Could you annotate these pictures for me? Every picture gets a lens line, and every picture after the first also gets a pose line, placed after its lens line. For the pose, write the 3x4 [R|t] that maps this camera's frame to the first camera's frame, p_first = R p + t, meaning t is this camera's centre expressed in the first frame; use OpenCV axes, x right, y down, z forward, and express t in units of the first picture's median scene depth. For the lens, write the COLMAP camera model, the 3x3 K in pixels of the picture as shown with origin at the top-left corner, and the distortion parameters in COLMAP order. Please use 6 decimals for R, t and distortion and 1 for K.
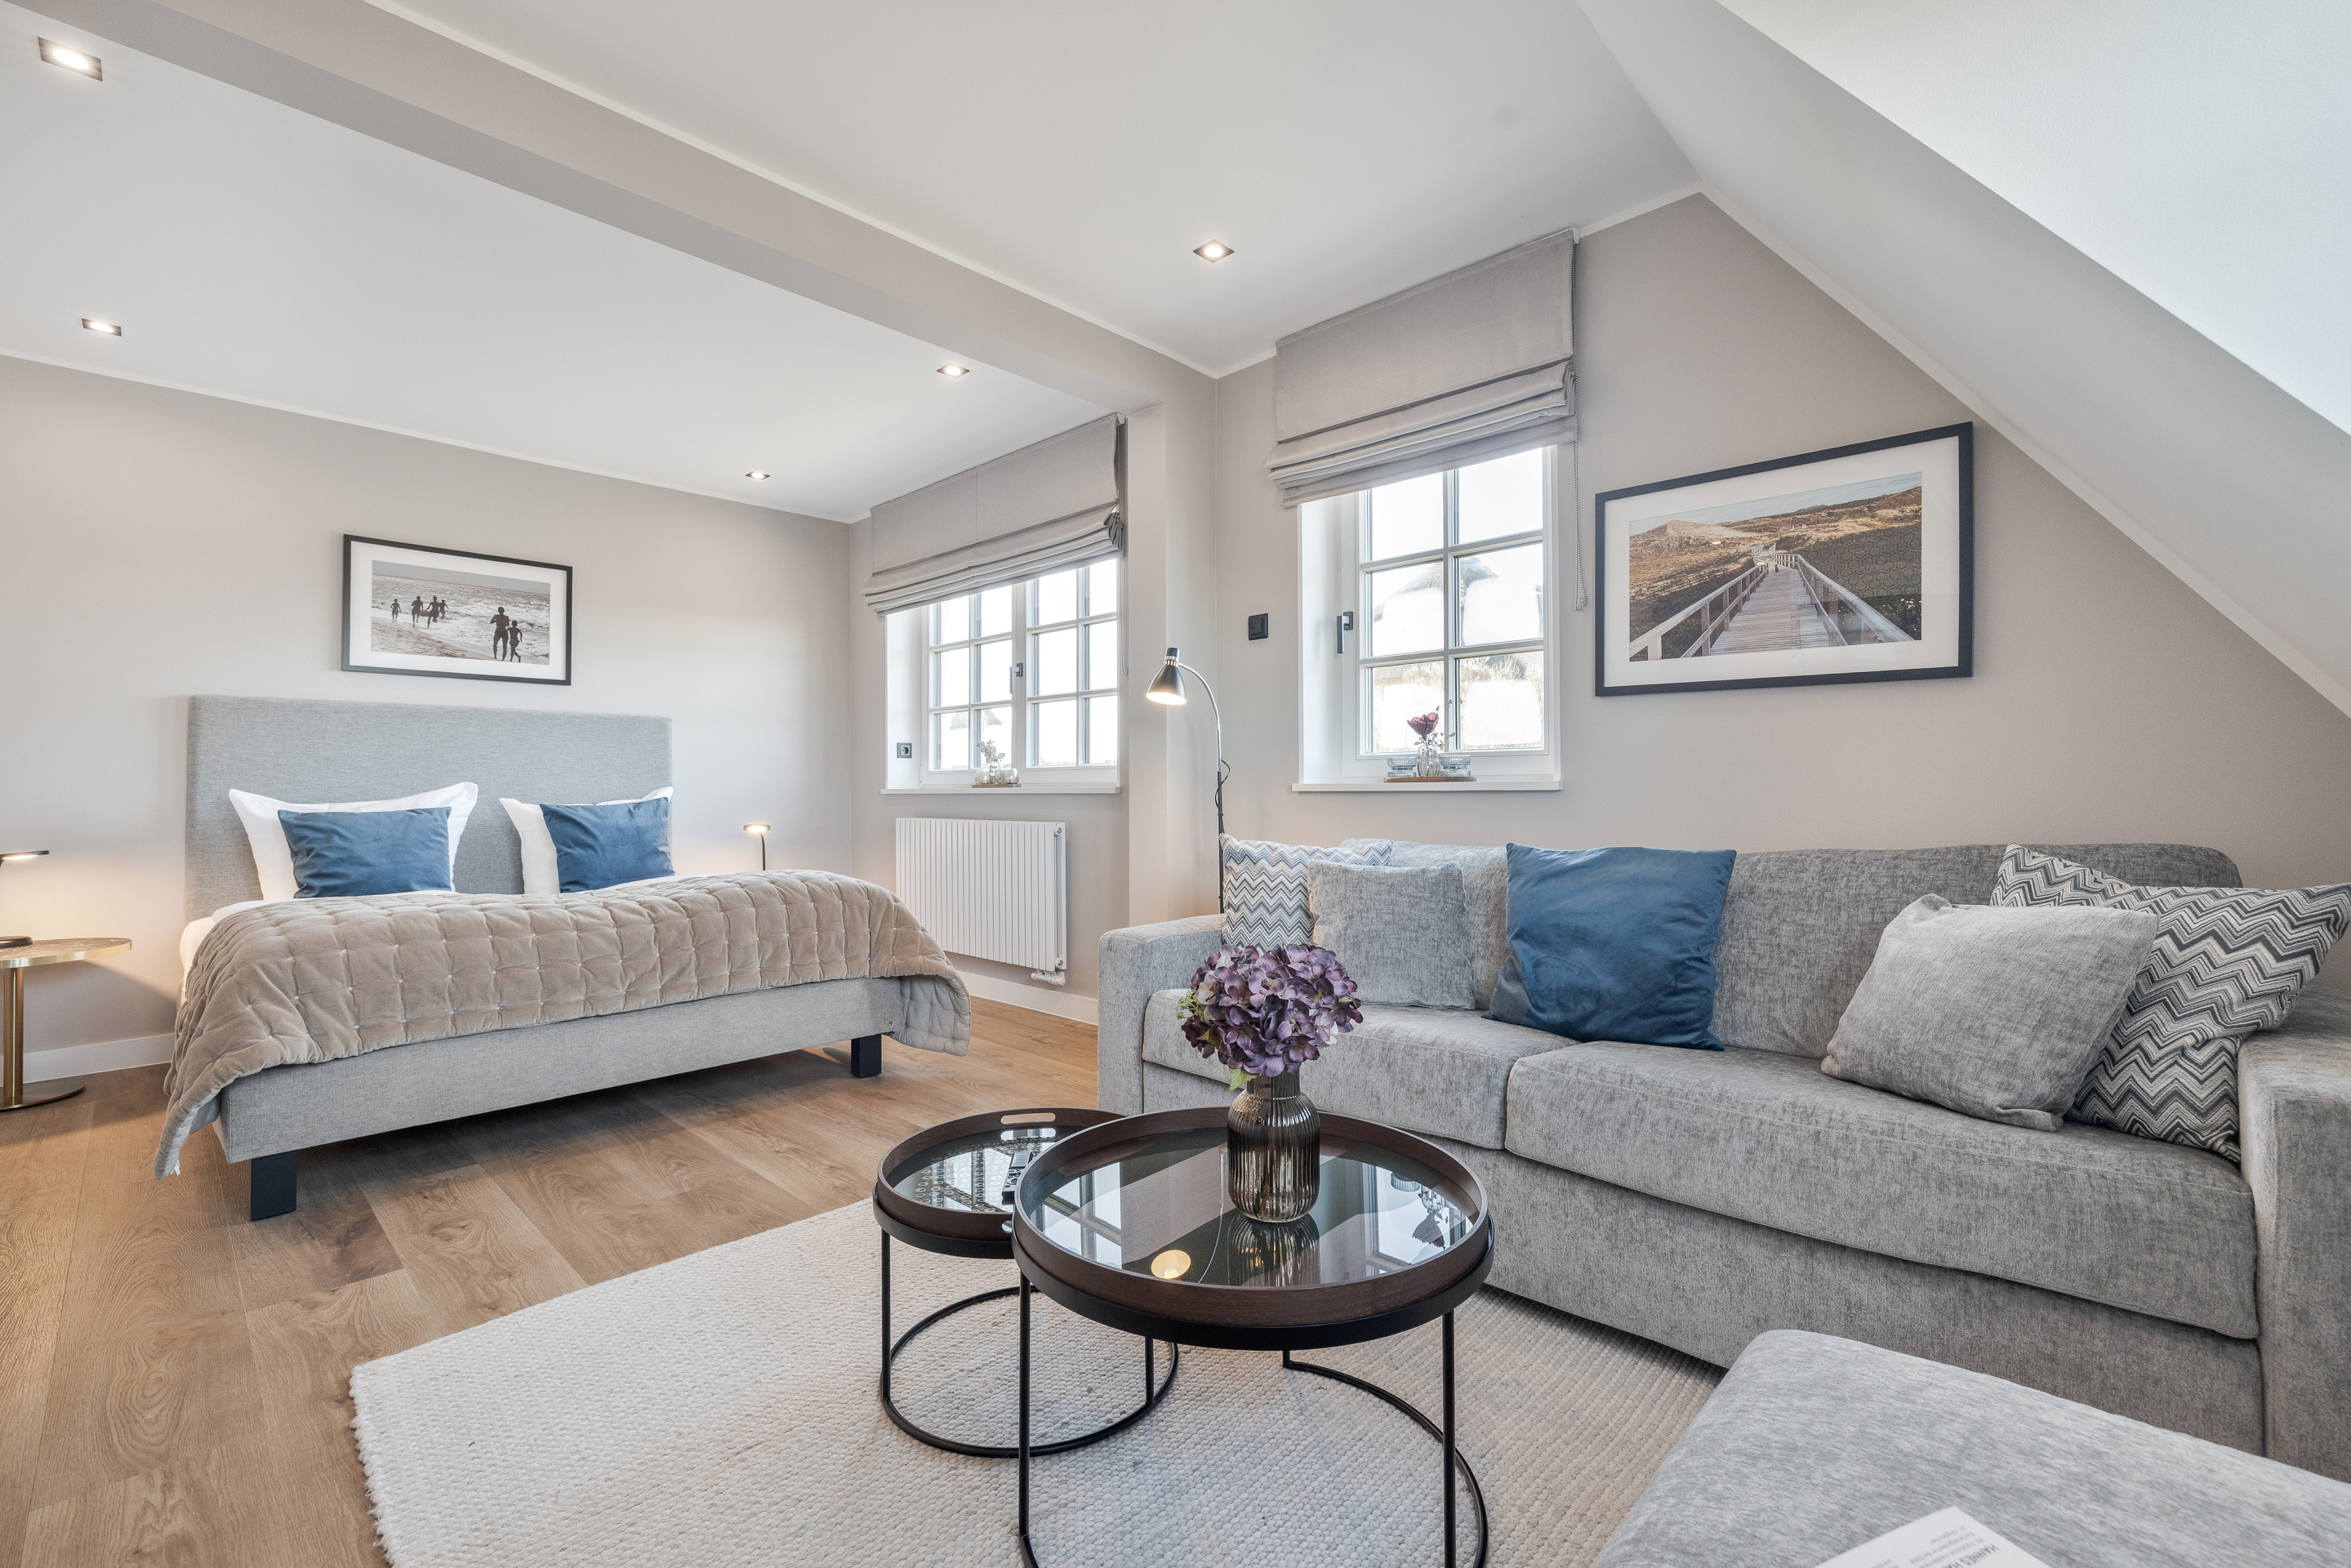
lens RADIAL K [[977.6, 0, 1175.5], [0, 977.6, 784.0], [0, 0, 1]] dist [-0.008539, -0.000155]
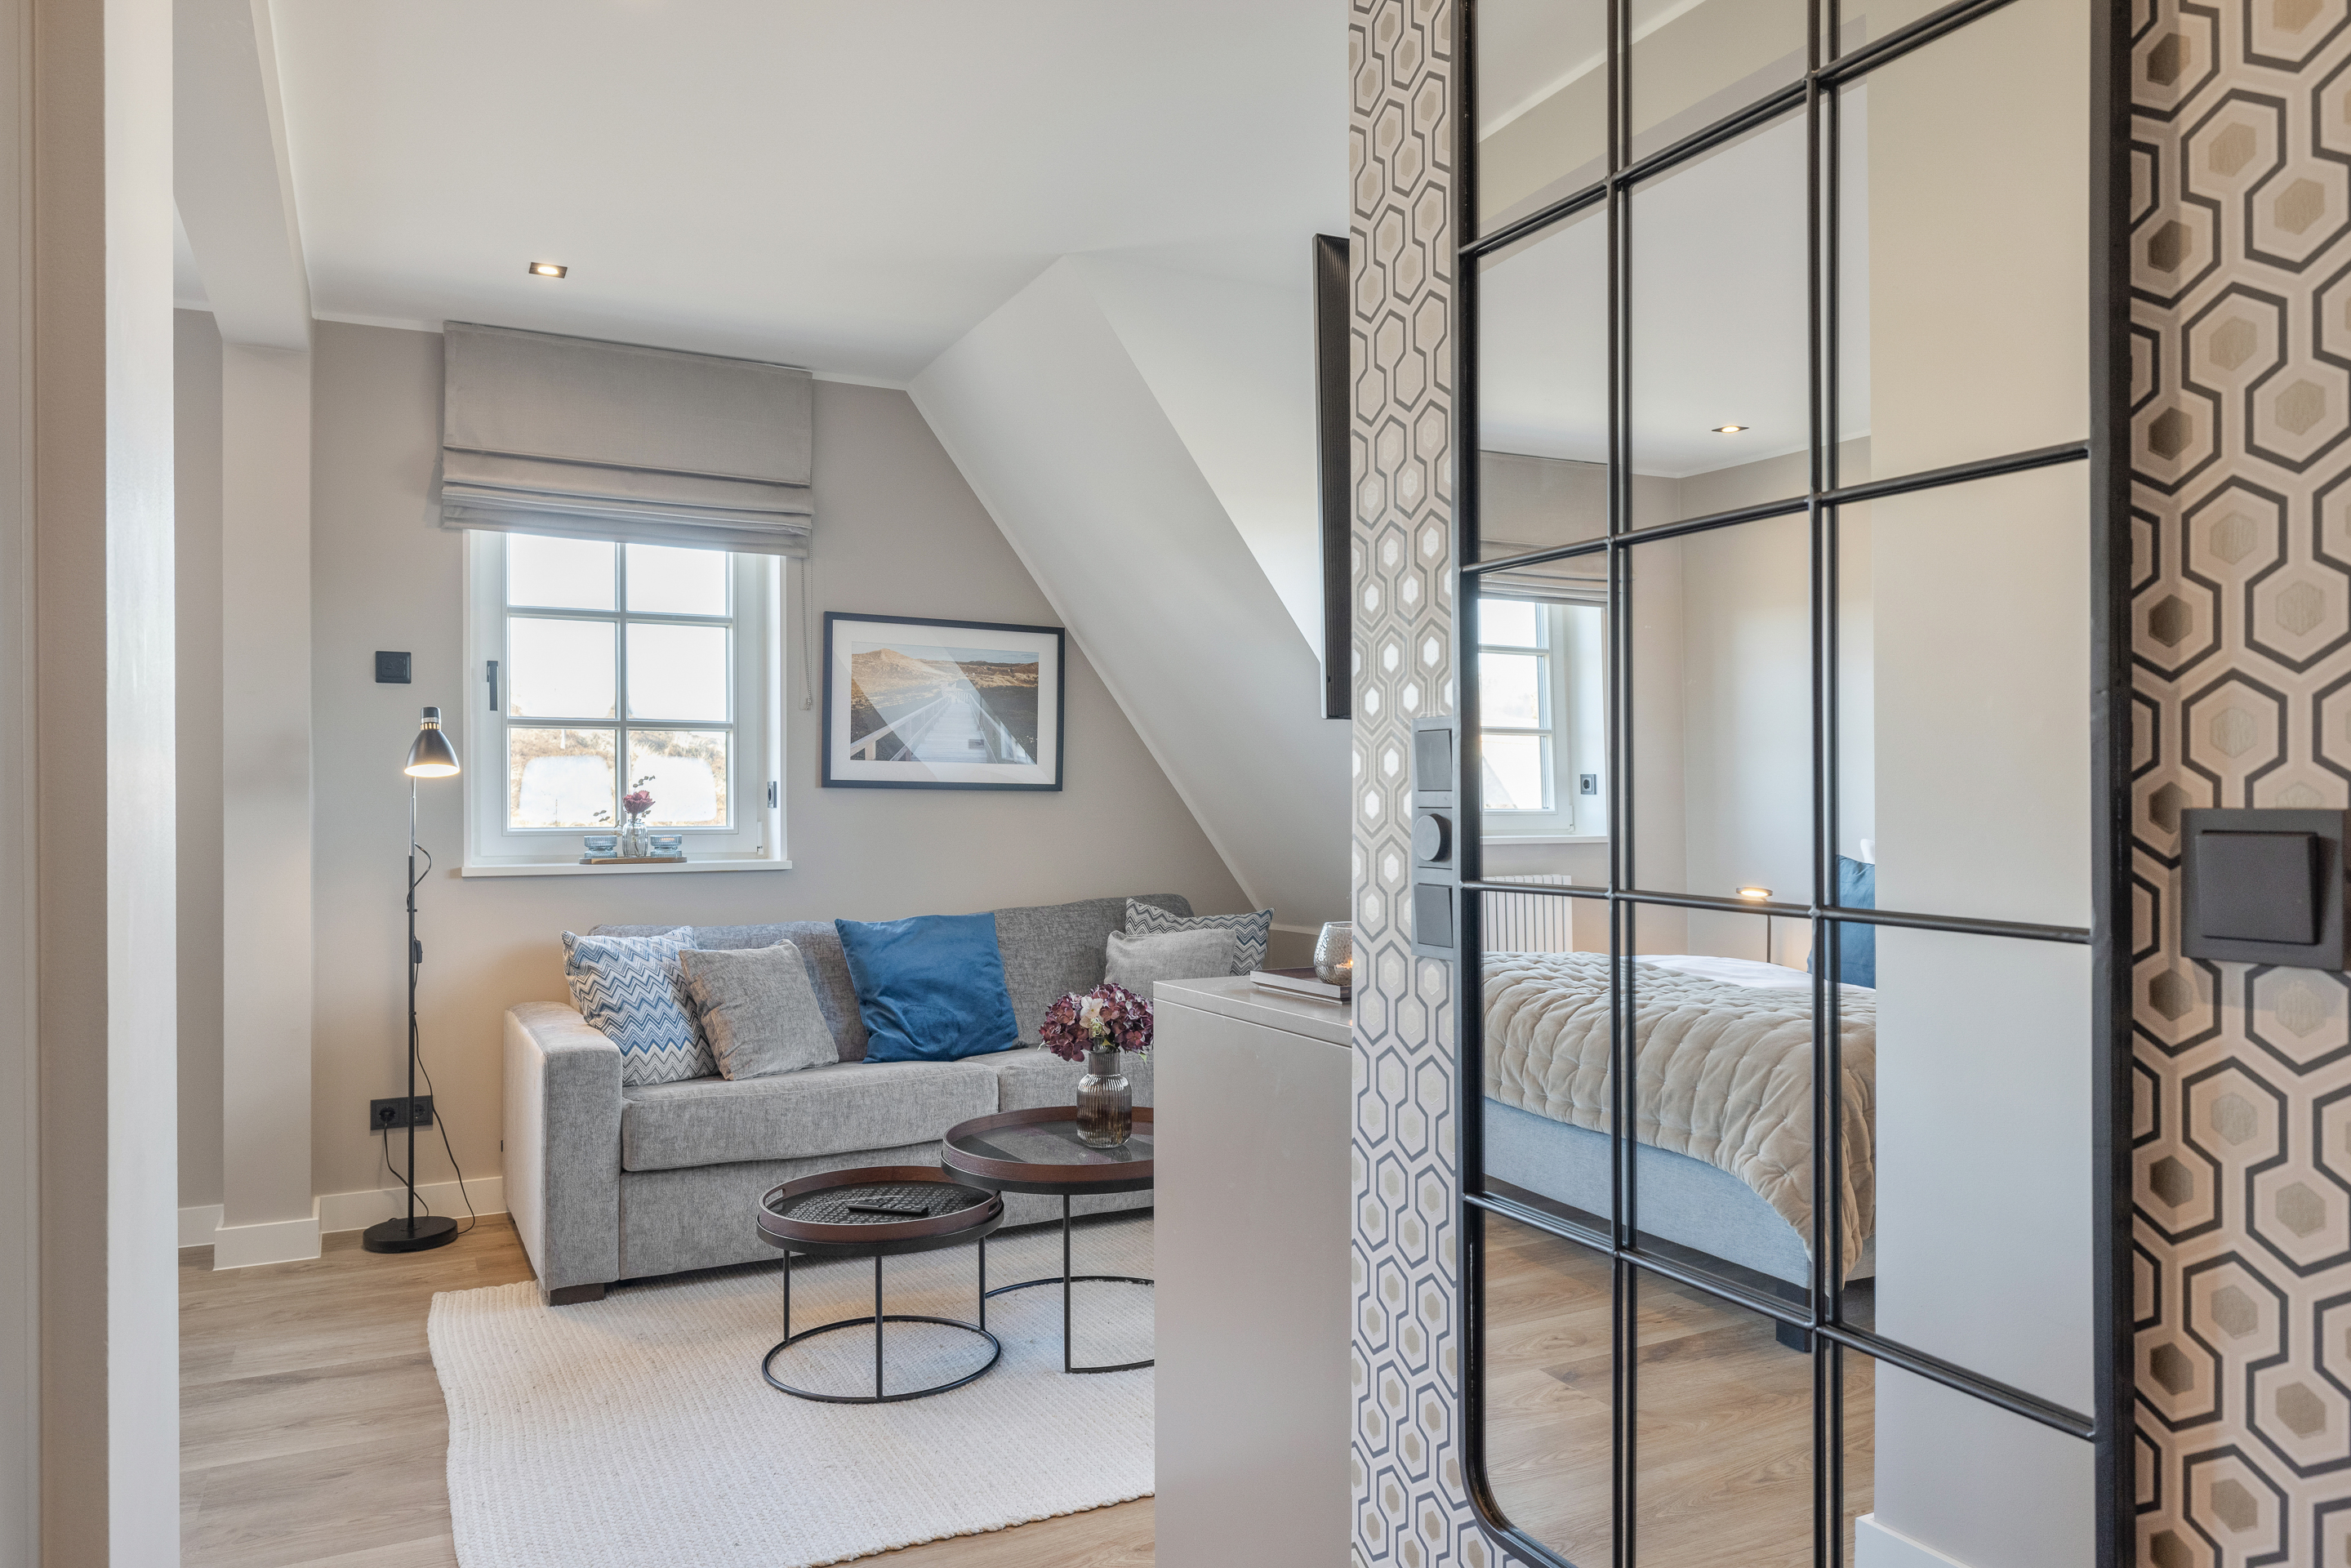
lens RADIAL K [[1586.6, 0, 1175.5], [0, 1586.6, 784.0], [0, 0, 1]] dist [-0.000166, -0.000430]
pose [[0.338559, 0.013817, 0.940844, -1.255315], [-0.003601, 0.999904, -0.013389, -0.074035], [-0.940938, 0.001145, 0.338577, -0.024769]]
